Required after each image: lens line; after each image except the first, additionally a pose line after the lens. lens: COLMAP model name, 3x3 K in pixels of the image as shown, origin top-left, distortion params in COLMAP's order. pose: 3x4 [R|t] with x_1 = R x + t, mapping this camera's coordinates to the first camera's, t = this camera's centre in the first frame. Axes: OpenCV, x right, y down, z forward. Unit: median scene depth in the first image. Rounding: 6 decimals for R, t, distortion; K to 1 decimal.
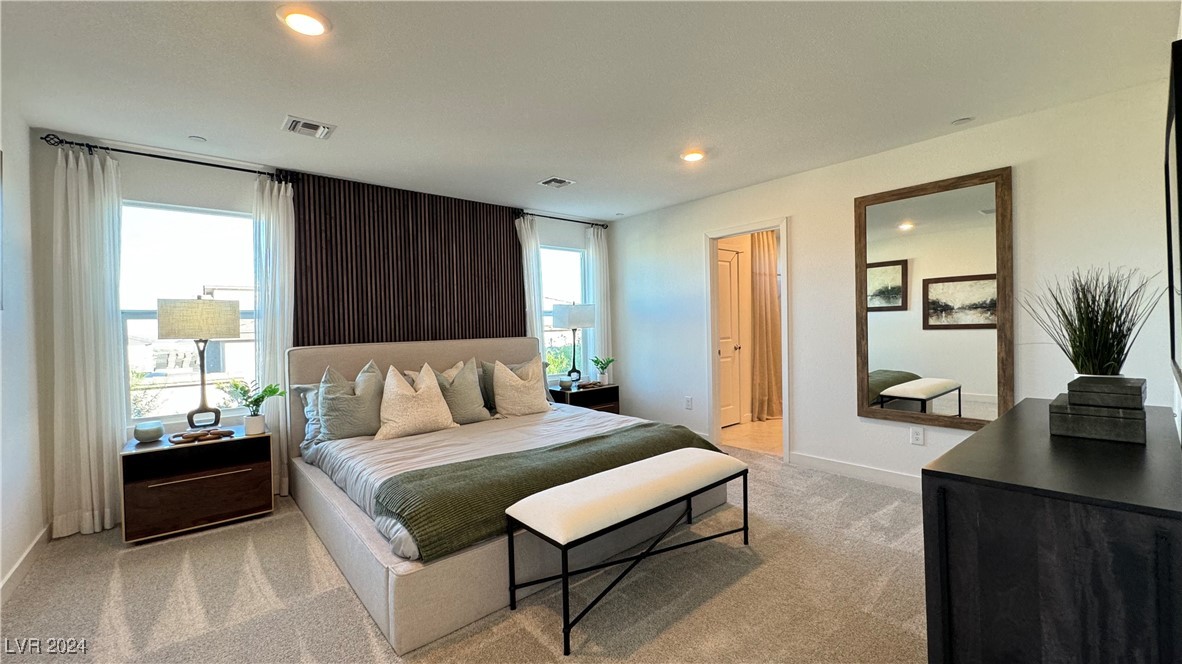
lens RADIAL K [[472.6, 0, 591.6], [0, 472.6, 331.5], [0, 0, 1]] dist [-0.003630, 0.000614]
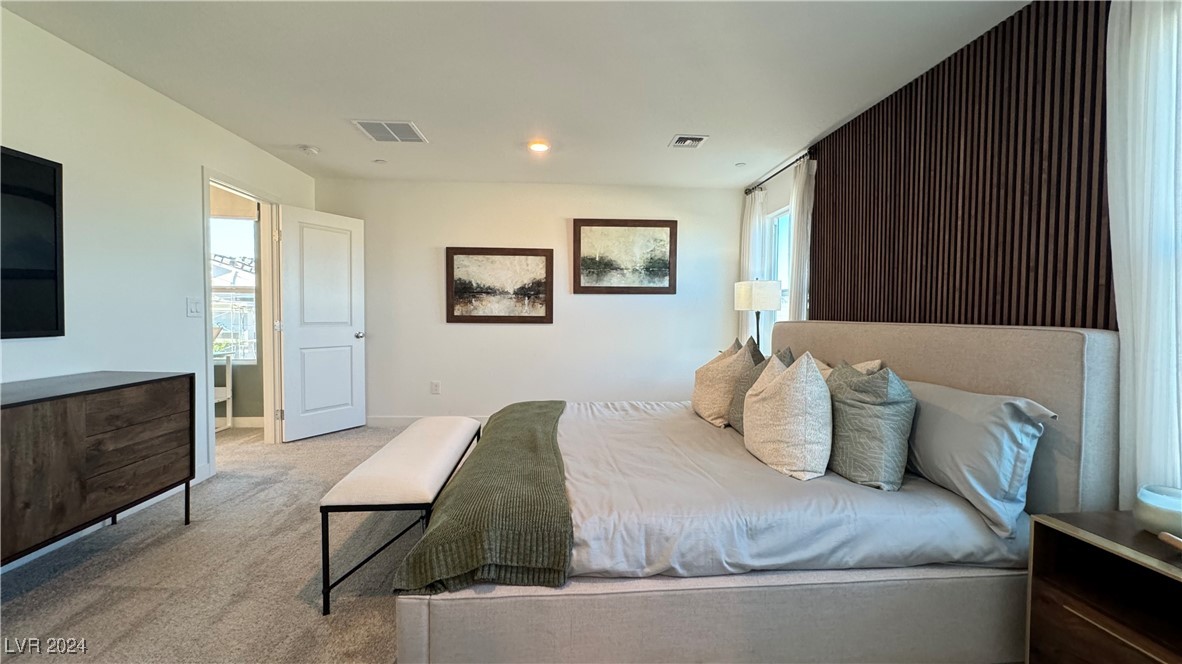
lens RADIAL K [[472.6, 0, 591.6], [0, 472.6, 331.5], [0, 0, 1]] dist [-0.003630, 0.000614]
pose [[-0.596082, 0.051246, -0.801286, 0.390090], [0.000257, 0.997973, 0.063633, -0.008448], [0.802923, 0.037724, -0.594887, 1.043317]]
